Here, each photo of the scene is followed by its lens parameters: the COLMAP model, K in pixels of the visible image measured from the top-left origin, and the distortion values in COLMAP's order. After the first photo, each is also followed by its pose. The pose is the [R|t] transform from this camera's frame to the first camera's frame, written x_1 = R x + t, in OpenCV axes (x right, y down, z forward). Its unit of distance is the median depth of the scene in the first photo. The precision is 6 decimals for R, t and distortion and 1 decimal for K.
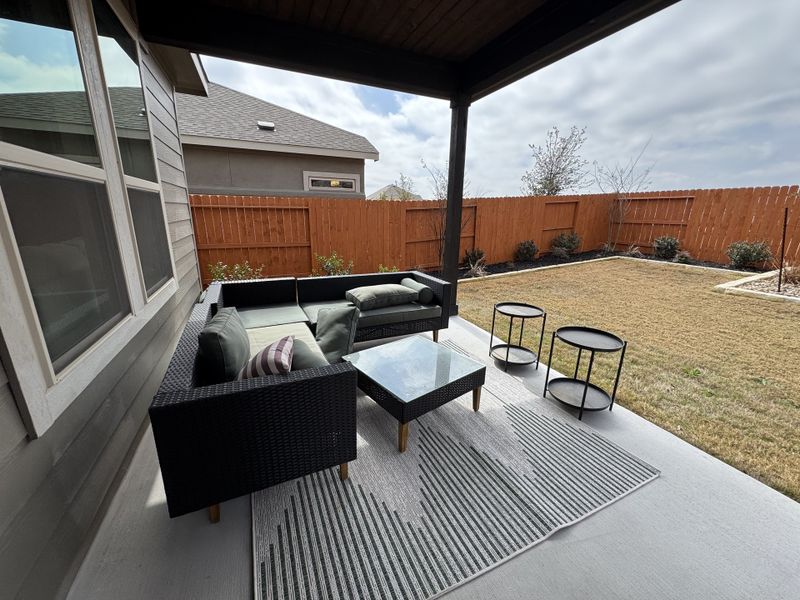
lens RADIAL K [[319.4, 0, 392.6], [0, 319.4, 293.3], [0, 0, 1]] dist [-0.021377, 0.000776]
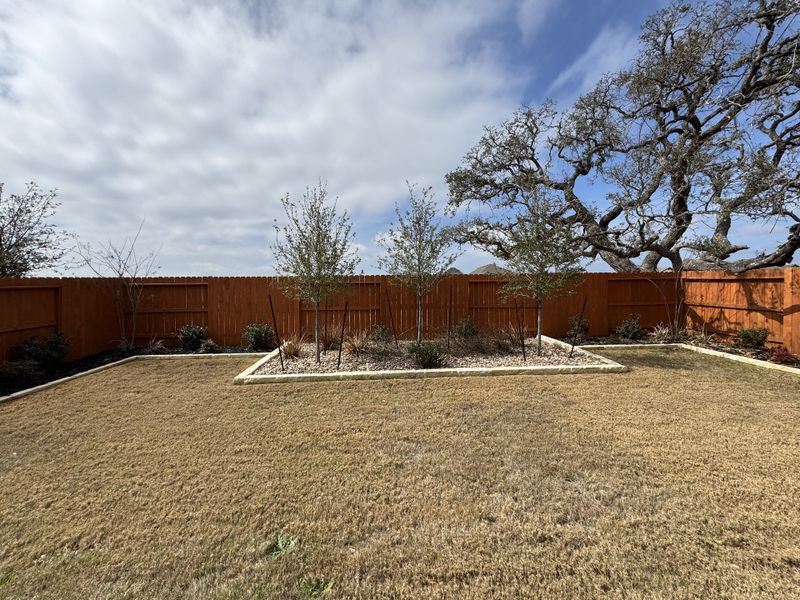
lens RADIAL K [[319.4, 0, 393.3], [0, 319.4, 296.2], [0, 0, 1]] dist [-0.021377, 0.000776]
pose [[0.348157, -0.005936, 0.937417, 0.218347], [0.238138, 0.967737, -0.082317, -0.047147], [-0.906685, 0.251894, 0.338338, 0.134598]]
